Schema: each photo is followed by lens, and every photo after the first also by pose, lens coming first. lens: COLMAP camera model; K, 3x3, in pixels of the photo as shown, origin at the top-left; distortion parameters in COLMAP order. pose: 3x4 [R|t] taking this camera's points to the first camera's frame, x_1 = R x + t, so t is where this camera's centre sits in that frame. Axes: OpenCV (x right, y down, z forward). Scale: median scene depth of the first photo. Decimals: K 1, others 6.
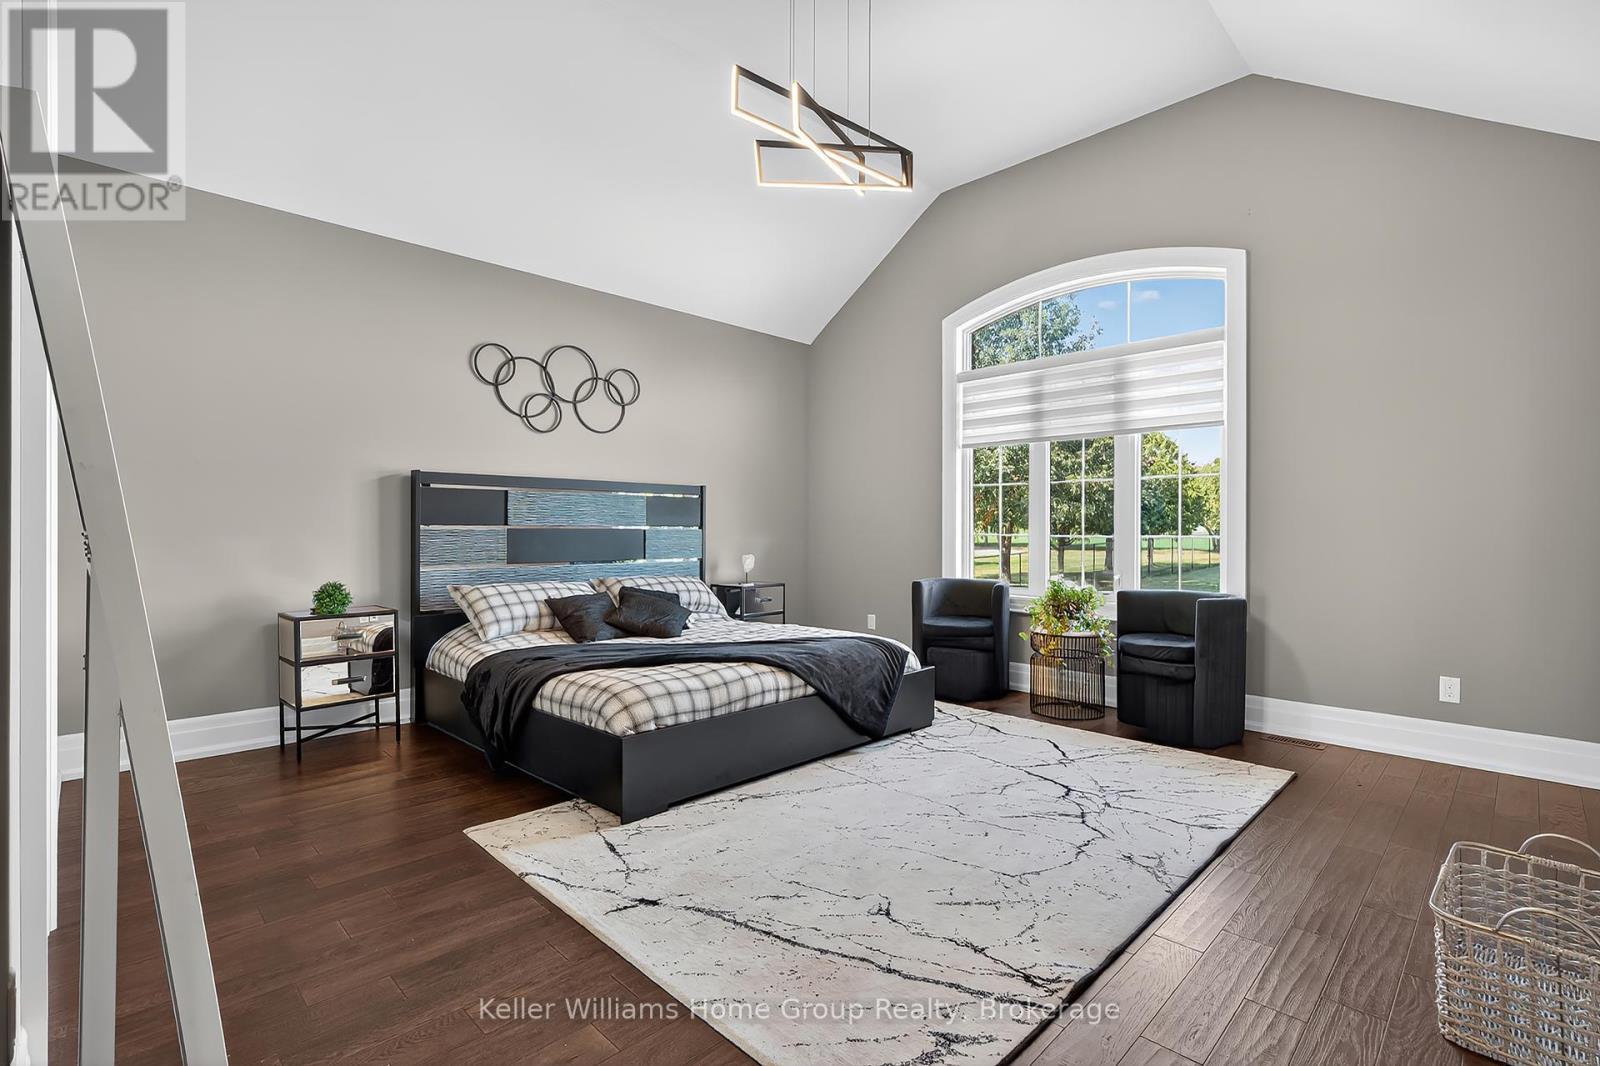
lens RADIAL K [[741.0, 0, 800.0], [0, 741.0, 533.0], [0, 0, 1]] dist [-0.013890, 0.000190]
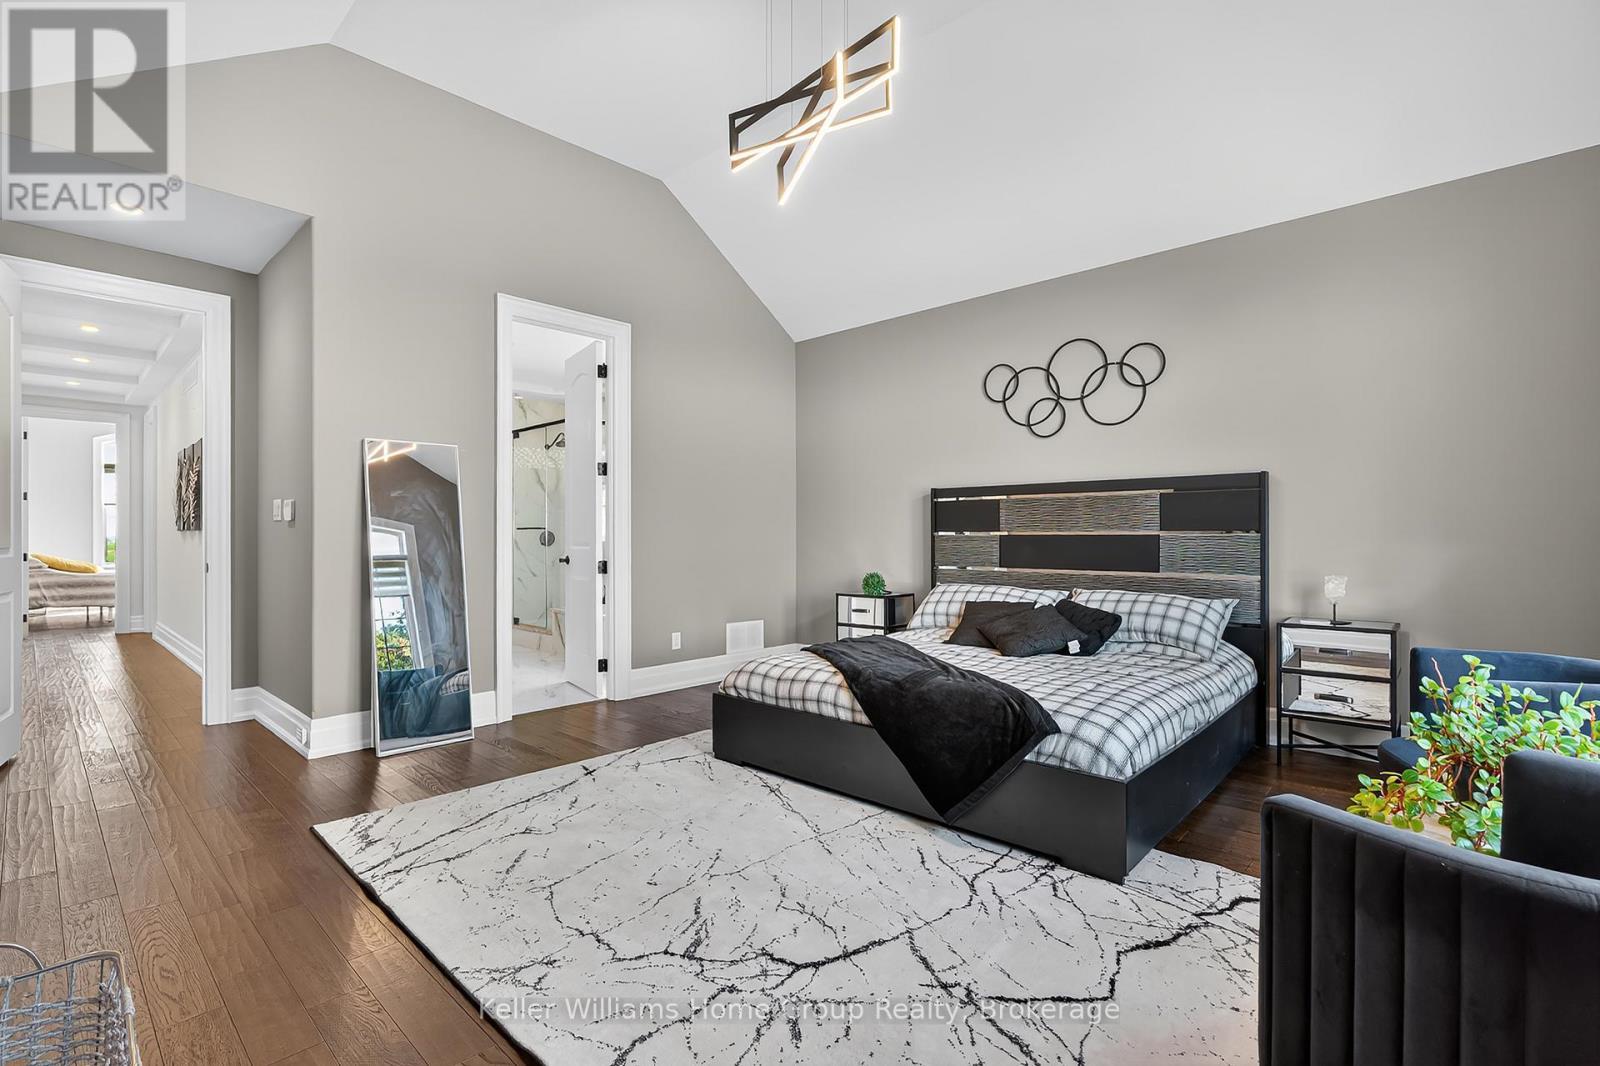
lens RADIAL K [[741.0, 0, 800.0], [0, 741.0, 533.0], [0, 0, 1]] dist [-0.013890, 0.000190]
pose [[0.024014, -0.004557, -0.999701, 0.839323], [-0.001300, 0.999989, -0.004589, -0.003885], [0.999711, 0.001409, 0.024008, 0.852778]]
